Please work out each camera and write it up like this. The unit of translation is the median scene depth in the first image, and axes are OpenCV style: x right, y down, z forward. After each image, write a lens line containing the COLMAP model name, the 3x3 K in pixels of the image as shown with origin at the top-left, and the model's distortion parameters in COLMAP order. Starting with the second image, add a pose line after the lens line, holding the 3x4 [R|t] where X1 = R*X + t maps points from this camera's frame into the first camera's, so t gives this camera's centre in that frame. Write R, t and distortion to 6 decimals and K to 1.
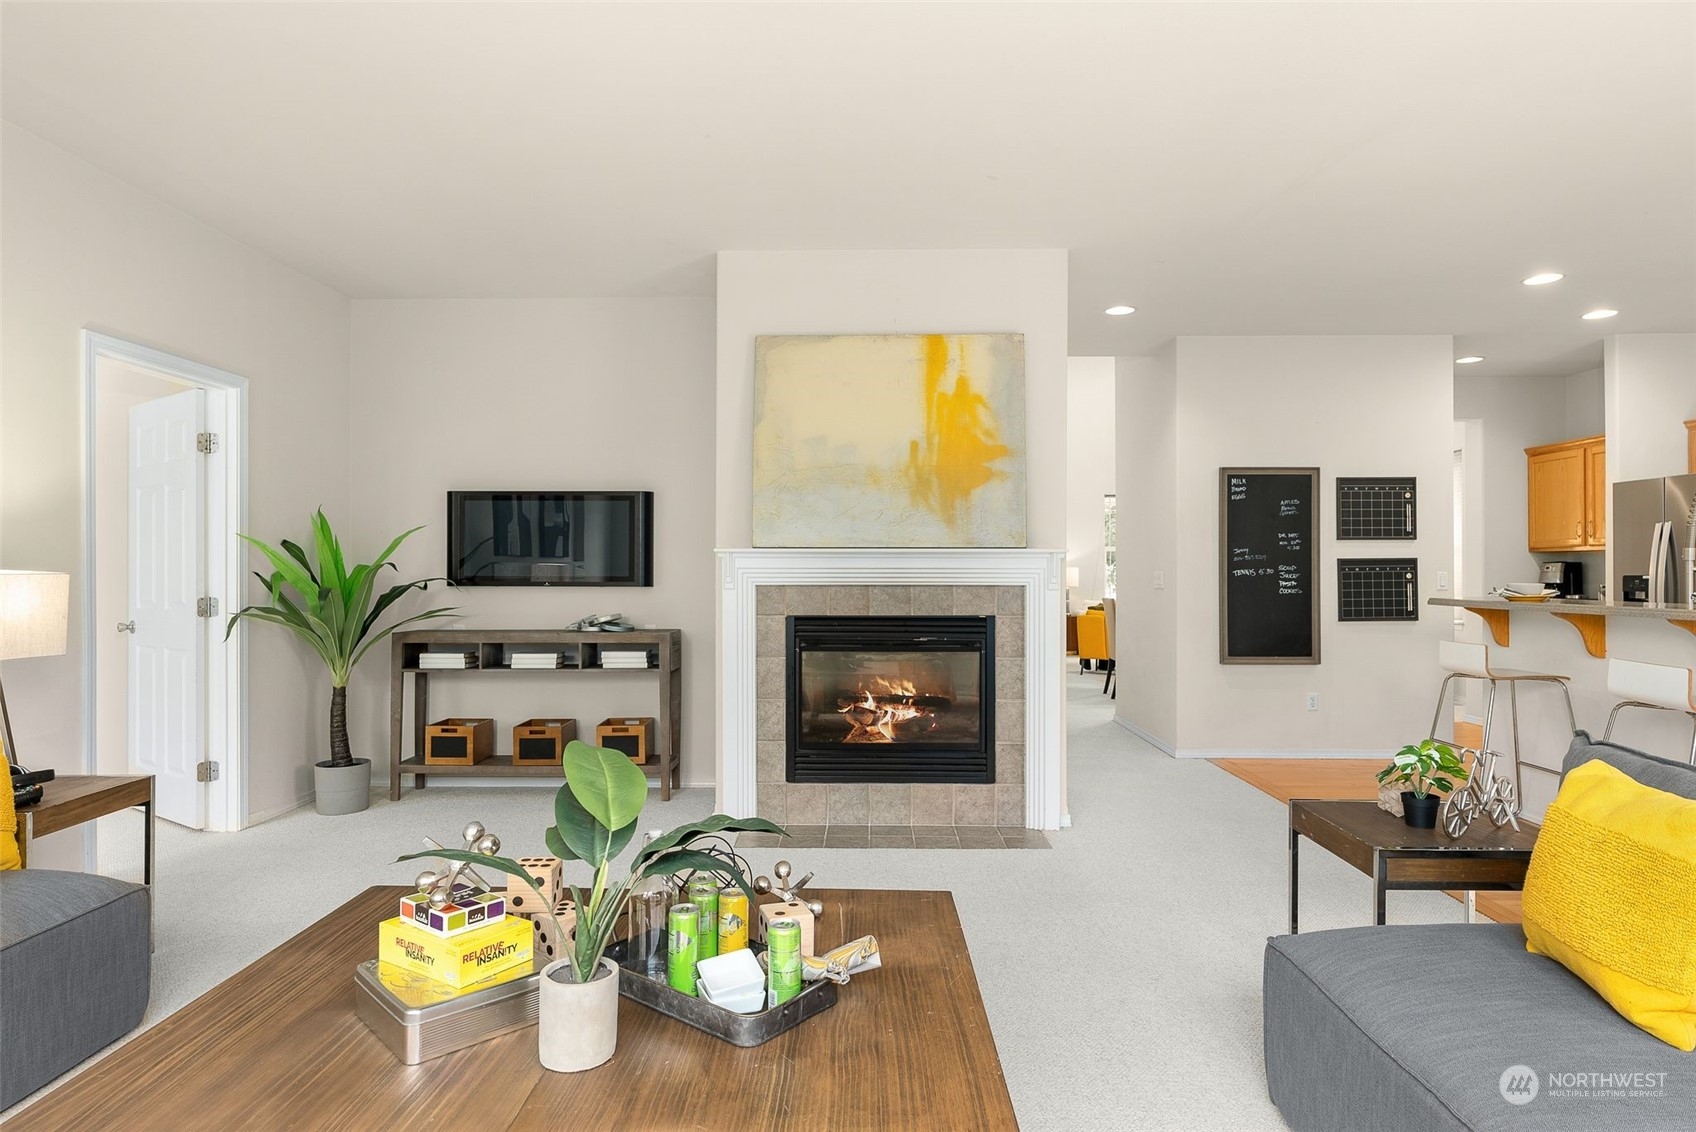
lens RADIAL K [[949.6, 0, 848.0], [0, 949.6, 566.0], [0, 0, 1]] dist [-0.002885, 0.000431]
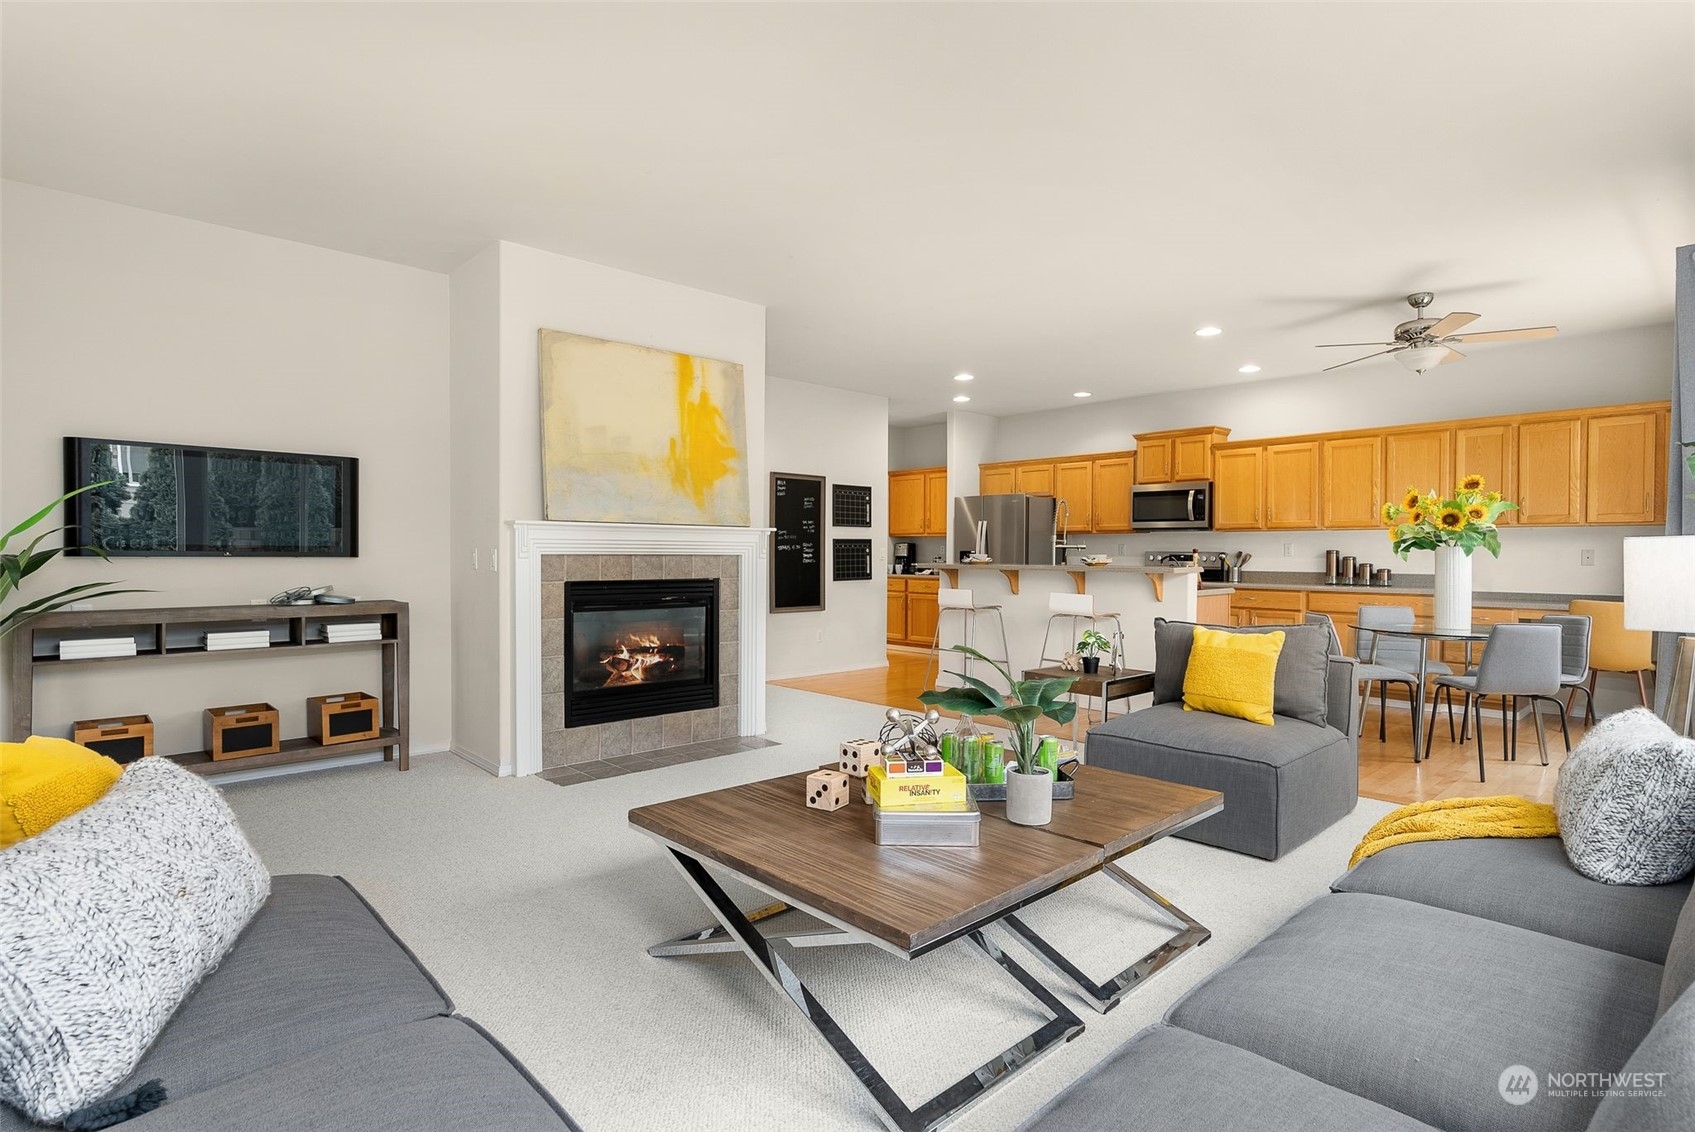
lens RADIAL K [[838.3, 0, 847.5], [0, 838.3, 566.0], [0, 0, 1]] dist [-0.000543, 0.000123]
pose [[0.723340, -0.007677, 0.690450, -0.503433], [-0.009373, 0.999737, 0.020935, 0.009614], [-0.690429, -0.021615, 0.723077, 0.045965]]
